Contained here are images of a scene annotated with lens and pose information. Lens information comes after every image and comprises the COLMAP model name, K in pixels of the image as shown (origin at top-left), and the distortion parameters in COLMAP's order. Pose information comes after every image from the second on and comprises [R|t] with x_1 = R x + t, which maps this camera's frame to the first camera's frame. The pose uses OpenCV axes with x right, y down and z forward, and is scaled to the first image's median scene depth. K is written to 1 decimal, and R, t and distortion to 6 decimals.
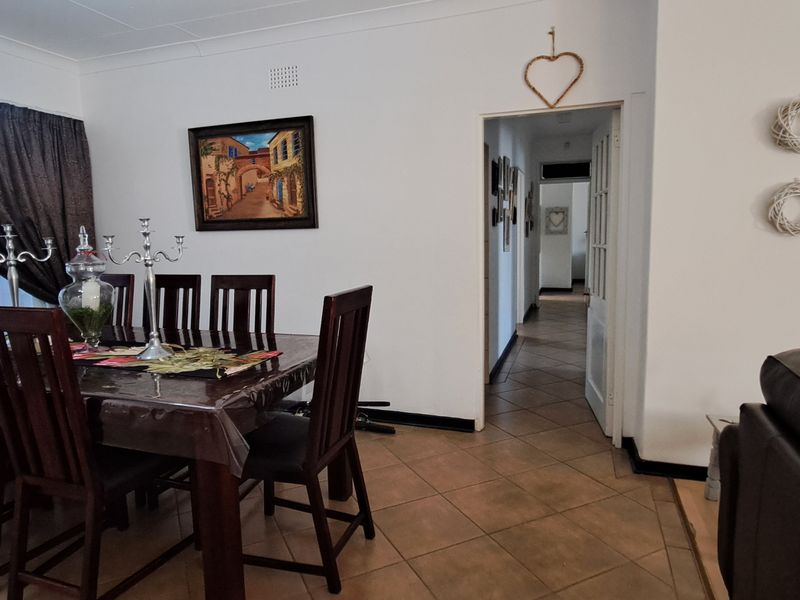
lens RADIAL K [[522.7, 0, 384.8], [0, 522.7, 286.4], [0, 0, 1]] dist [-0.004817, -0.008136]
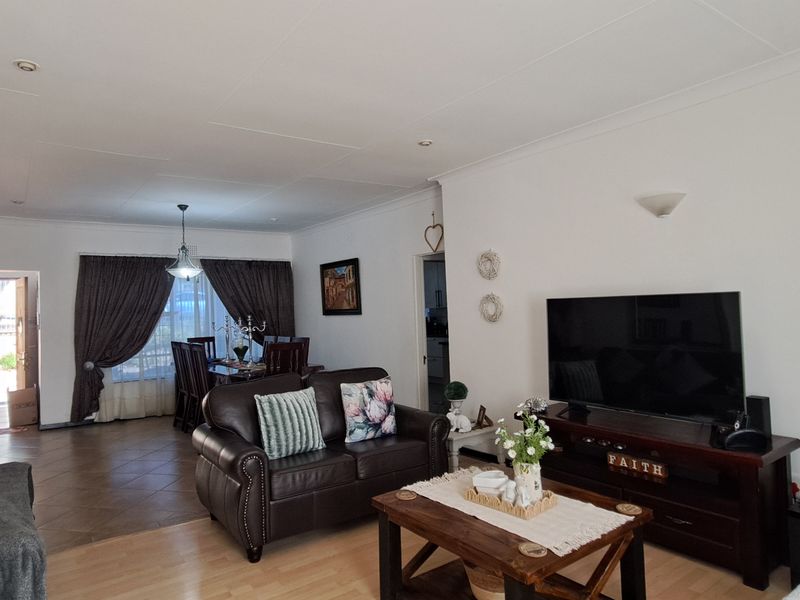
lens RADIAL K [[522.7, 0, 380.5], [0, 522.7, 287.1], [0, 0, 1]] dist [-0.004817, -0.008136]
pose [[0.813402, -0.031159, -0.580866, 1.291605], [-0.043464, 0.992518, -0.114104, 0.005537], [0.580075, 0.118059, 0.805962, -0.634714]]
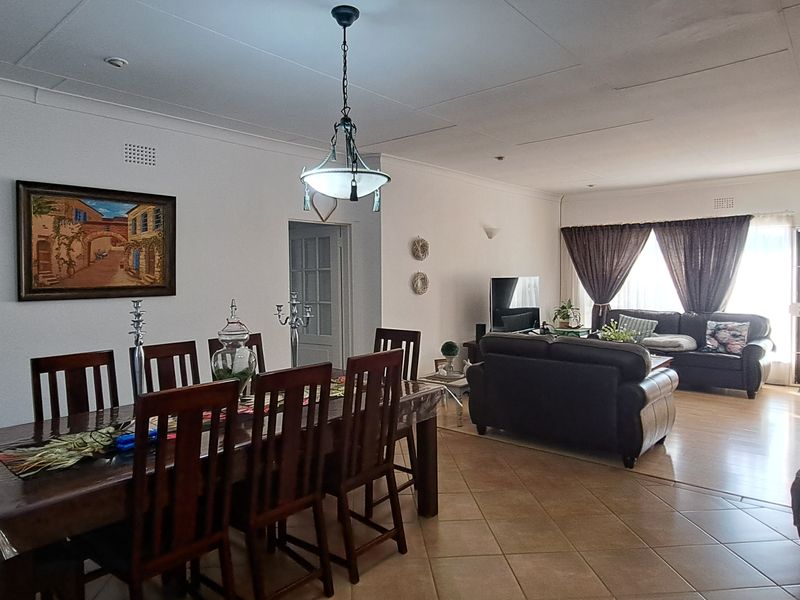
lens RADIAL K [[522.7, 0, 385.3], [0, 522.7, 292.6], [0, 0, 1]] dist [-0.004817, -0.008136]
pose [[0.376510, -0.017029, 0.926256, -1.220692], [0.098019, 0.994951, -0.021551, -0.060722], [-0.921212, 0.098905, 0.376278, 0.208456]]
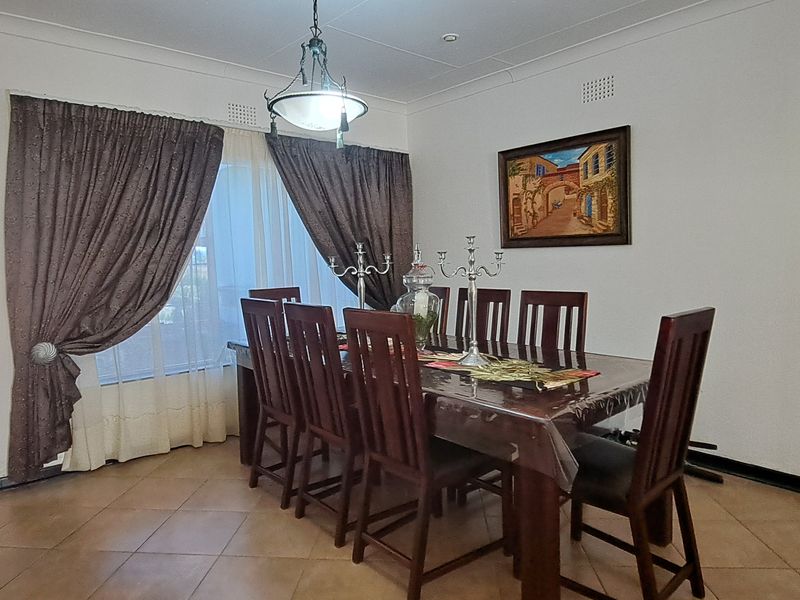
lens RADIAL K [[522.7, 0, 384.9], [0, 522.7, 287.5], [0, 0, 1]] dist [-0.004817, -0.008136]
pose [[0.864992, 0.031247, -0.500812, -0.047919], [-0.047484, 0.998678, -0.019702, 0.005680], [0.499534, 0.040823, 0.865332, -0.026331]]
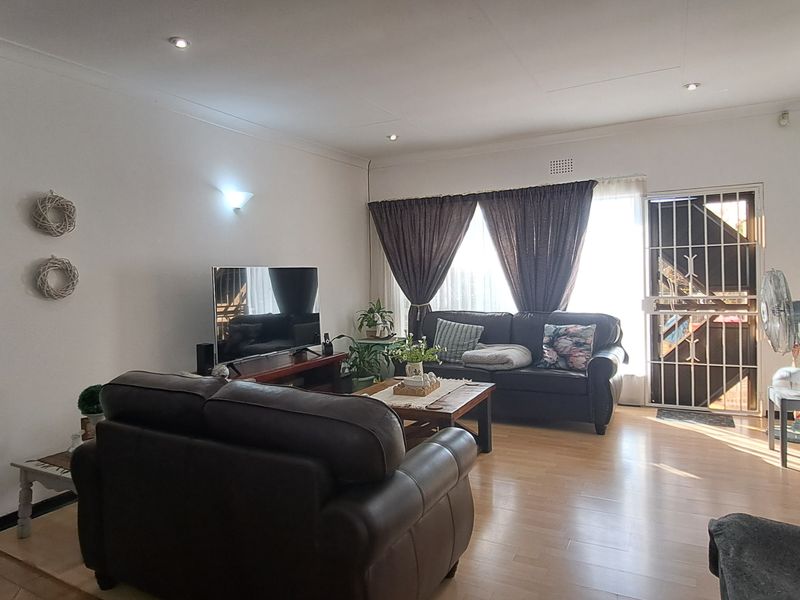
lens RADIAL K [[522.7, 0, 393.8], [0, 522.7, 292.7], [0, 0, 1]] dist [-0.004817, -0.008136]
pose [[0.142750, -0.020396, 0.989549, -0.299253], [0.124459, 0.992222, 0.002497, -0.012555], [-0.981902, 0.122801, 0.144179, 0.000412]]
